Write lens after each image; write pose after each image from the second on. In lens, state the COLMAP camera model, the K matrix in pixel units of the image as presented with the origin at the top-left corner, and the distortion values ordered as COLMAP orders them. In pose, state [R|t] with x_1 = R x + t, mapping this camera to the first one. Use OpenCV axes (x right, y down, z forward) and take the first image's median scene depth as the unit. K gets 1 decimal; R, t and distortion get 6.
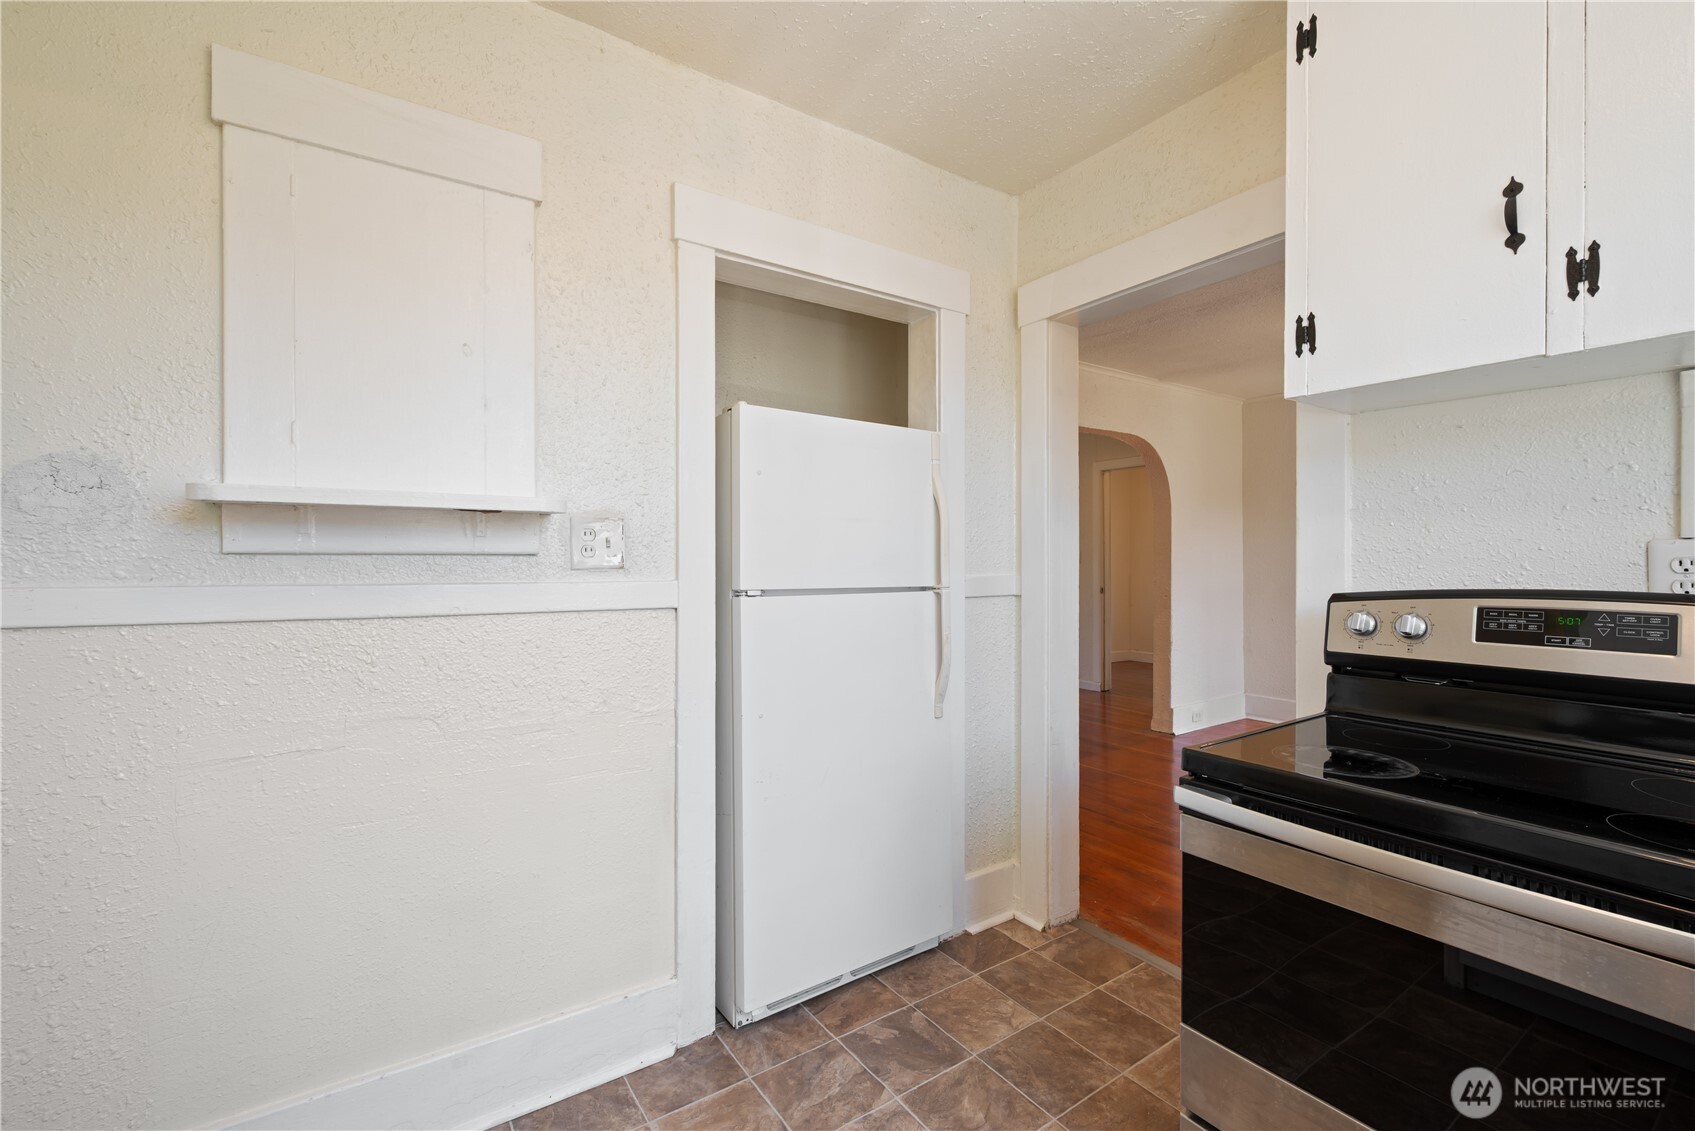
lens RADIAL K [[739.8, 0, 847.3], [0, 739.8, 553.9], [0, 0, 1]] dist [0.001308, -0.000485]
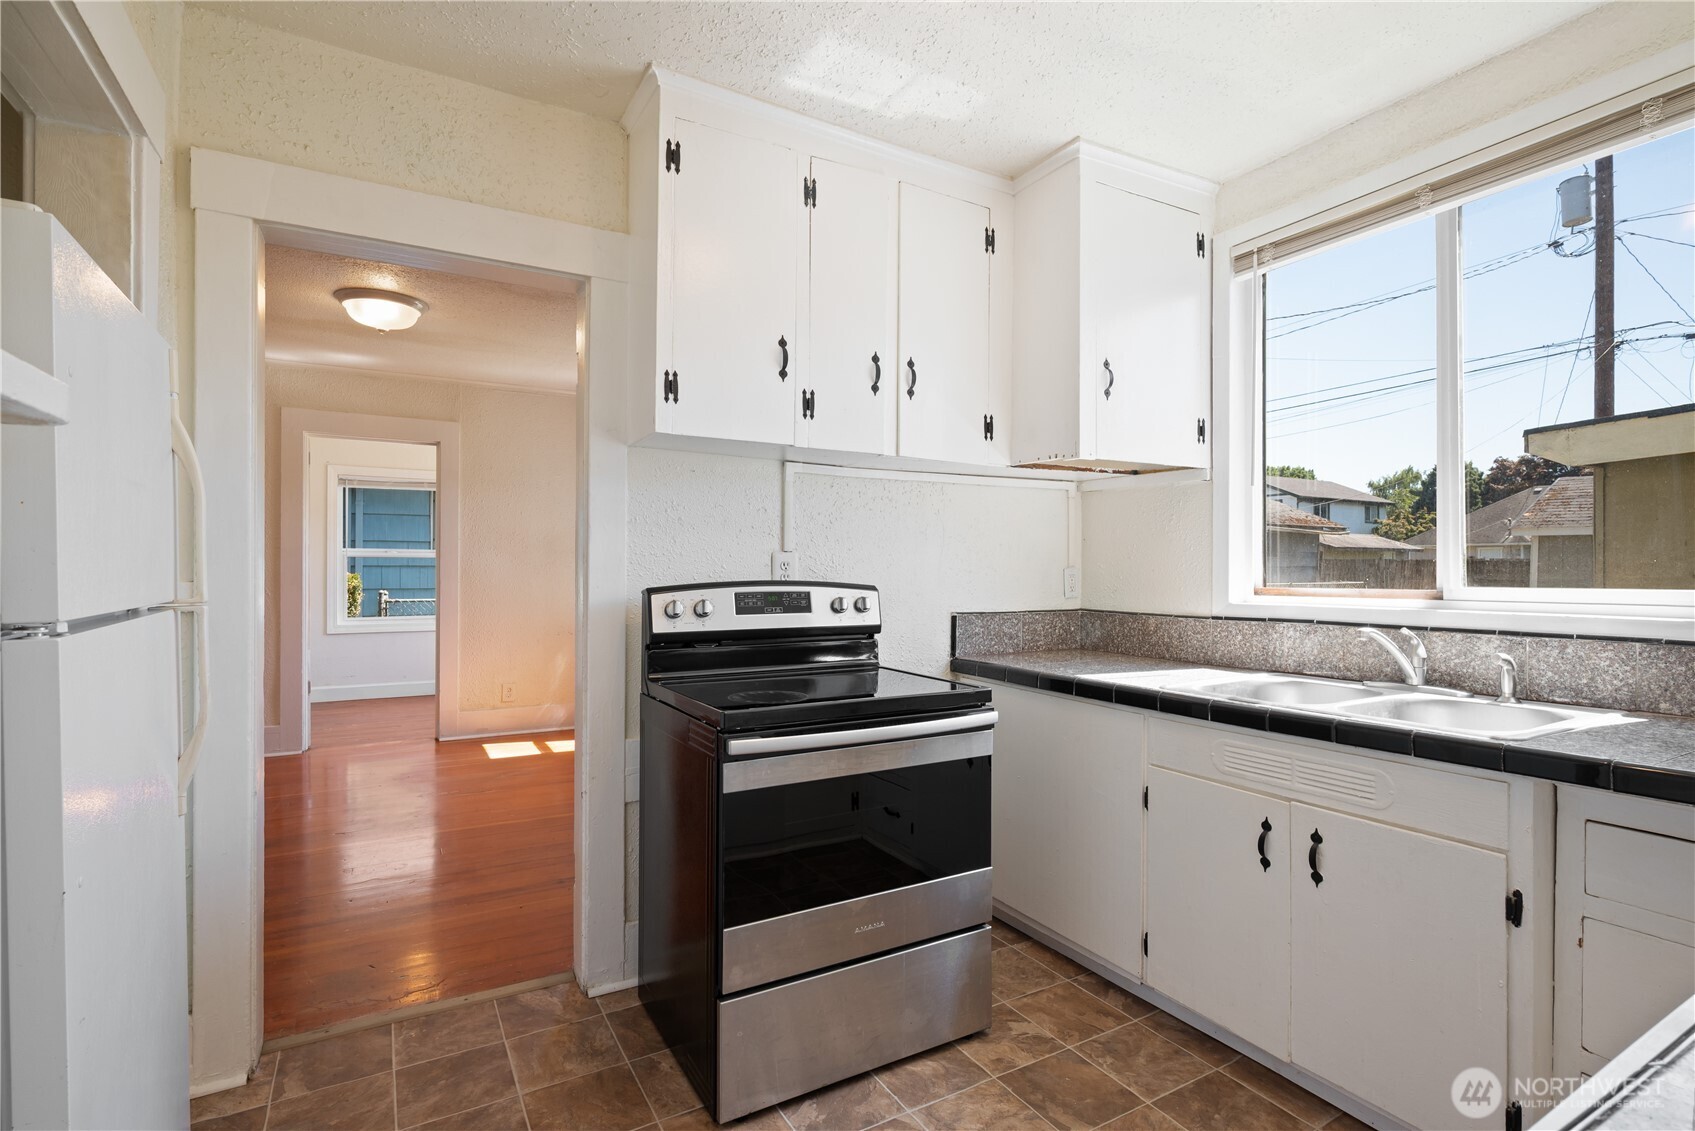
lens RADIAL K [[802.8, 0, 891.9], [0, 802.8, 558.3], [0, 0, 1]] dist [0.000603, 0.000706]
pose [[0.037044, 0.006390, 0.999293, -0.756476], [-0.015703, 0.999860, -0.005812, 0.003716], [-0.999190, -0.015477, 0.037139, 0.561293]]
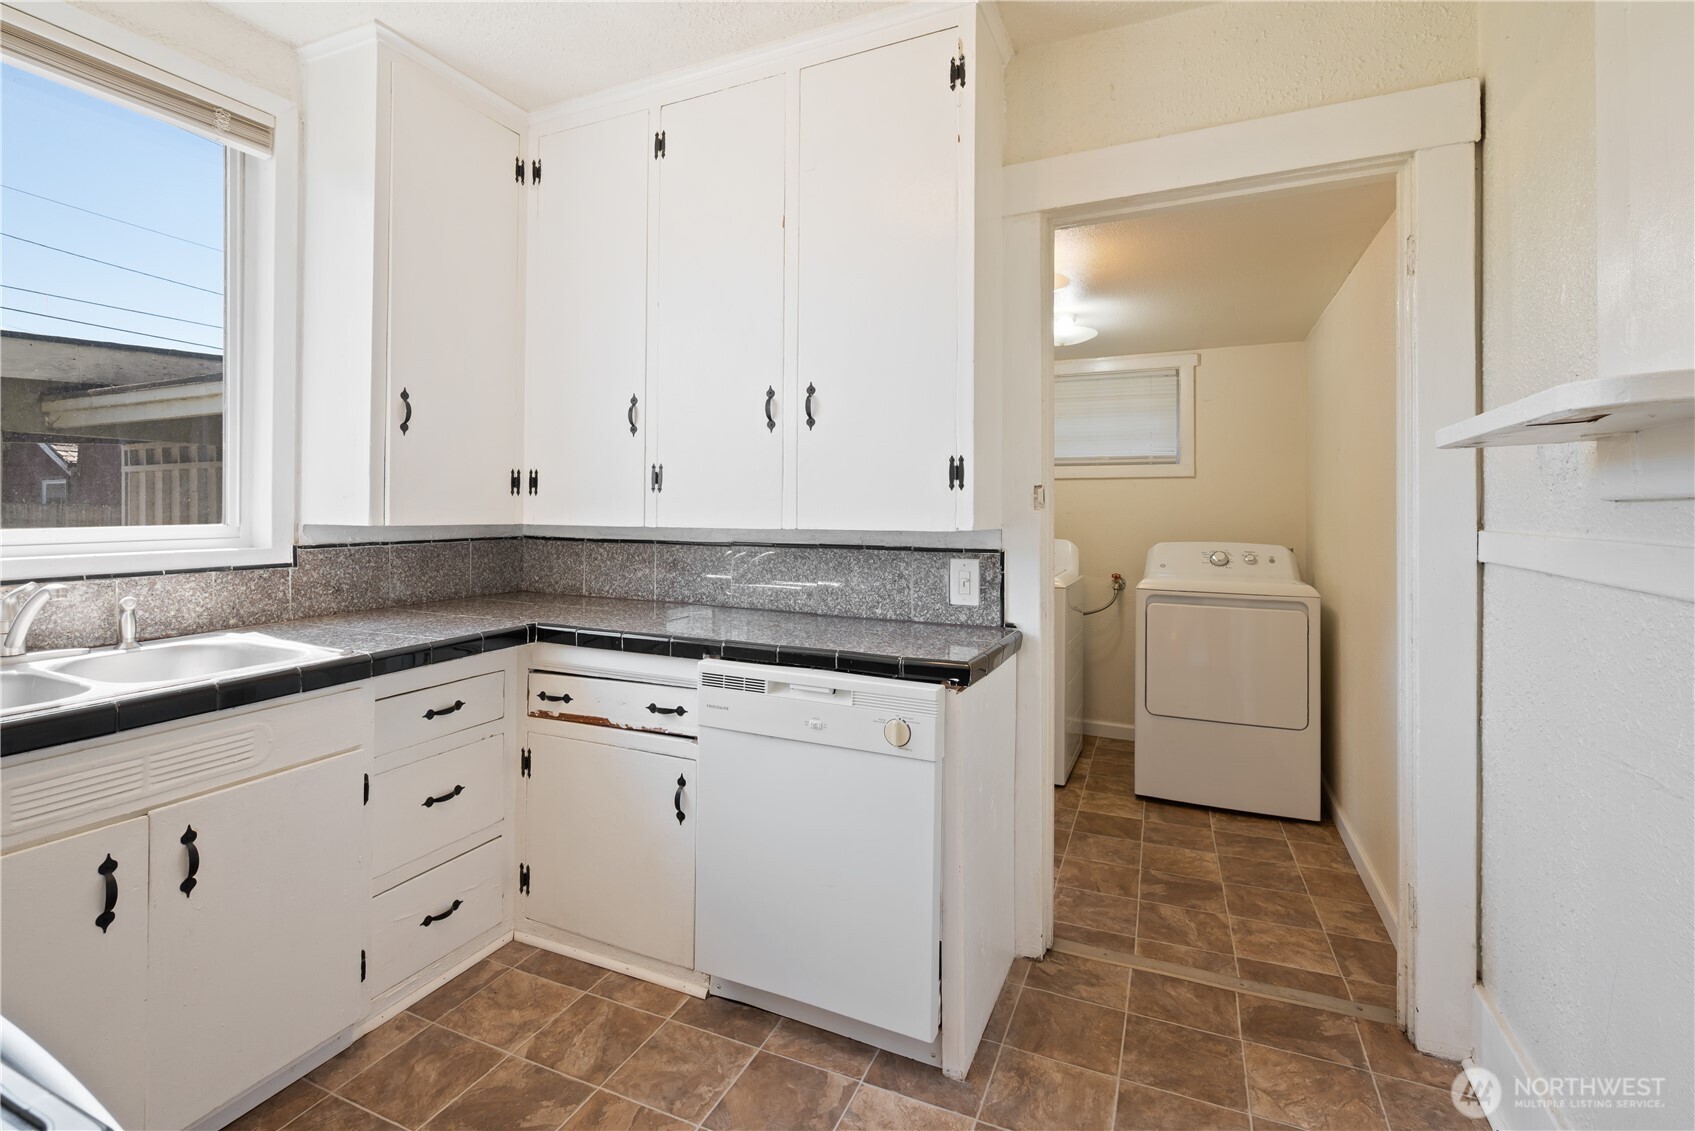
lens RADIAL K [[739.8, 0, 858.5], [0, 739.8, 514.6], [0, 0, 1]] dist [0.001308, -0.000485]
pose [[-0.855647, -0.001438, -0.517558, 1.246662], [0.005402, 0.999917, -0.011710, 0.054321], [0.517532, -0.012816, -0.855568, 1.832412]]
